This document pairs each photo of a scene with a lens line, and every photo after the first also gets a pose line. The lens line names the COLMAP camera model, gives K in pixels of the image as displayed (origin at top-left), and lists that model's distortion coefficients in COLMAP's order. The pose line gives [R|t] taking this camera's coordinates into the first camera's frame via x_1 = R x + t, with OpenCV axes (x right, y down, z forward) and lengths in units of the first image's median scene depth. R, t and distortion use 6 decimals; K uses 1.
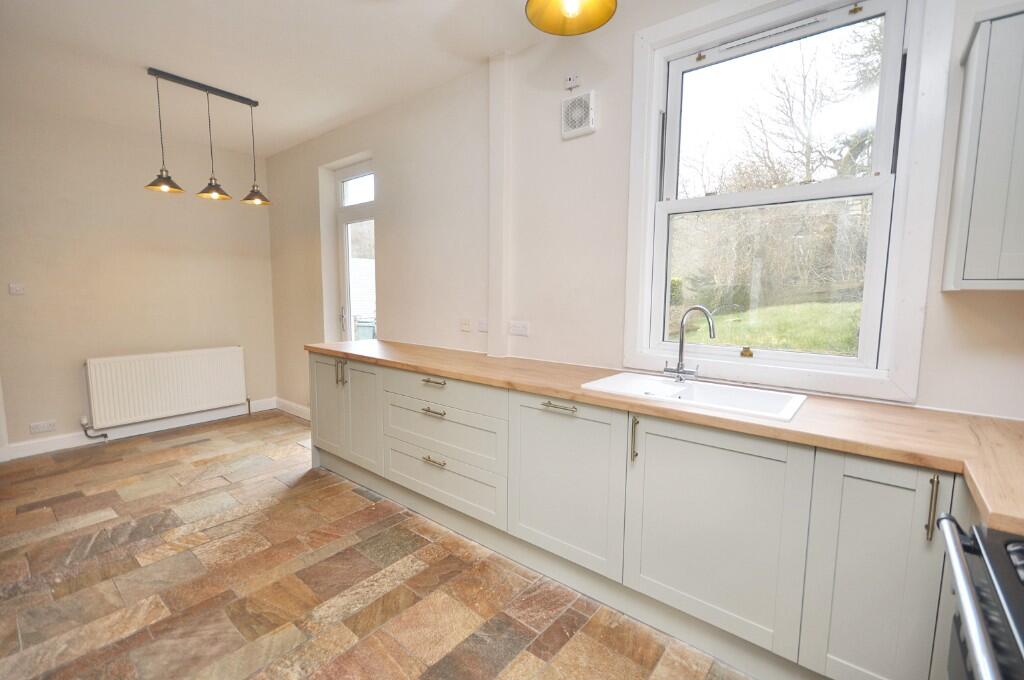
lens RADIAL K [[450.5, 0, 509.5], [0, 450.5, 340.1], [0, 0, 1]] dist [0.001461, -0.000106]
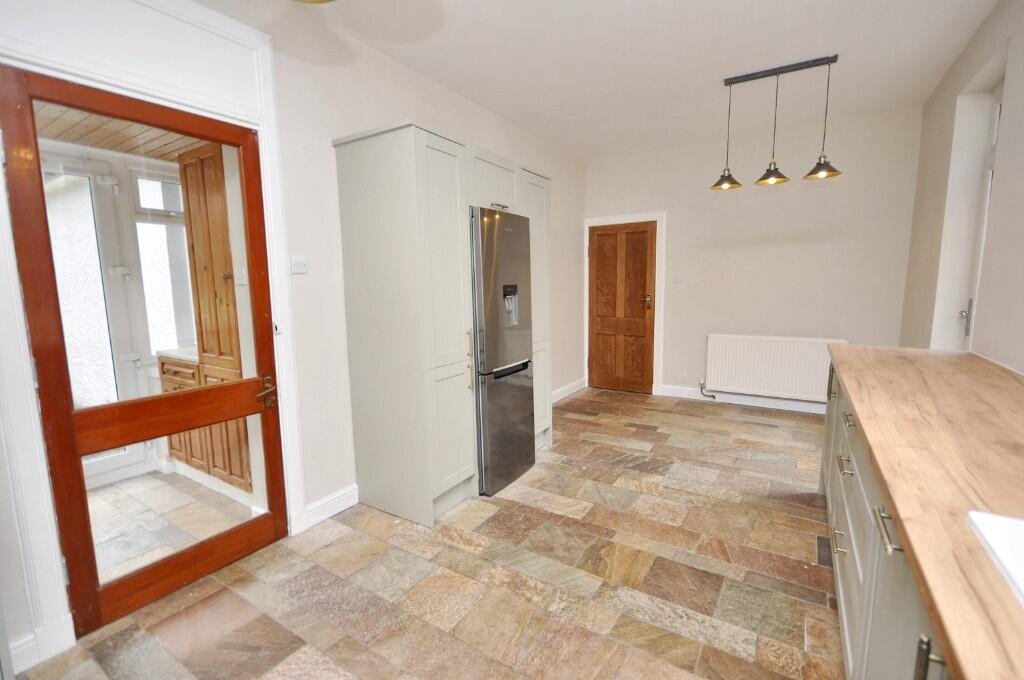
lens RADIAL K [[450.5, 0, 509.3], [0, 450.5, 340.4], [0, 0, 1]] dist [0.001461, -0.000106]
pose [[0.117231, 0.121871, -0.985598, 0.354594], [-0.093286, 0.989405, 0.111246, -0.039621], [0.988714, 0.078901, 0.127357, 0.410371]]
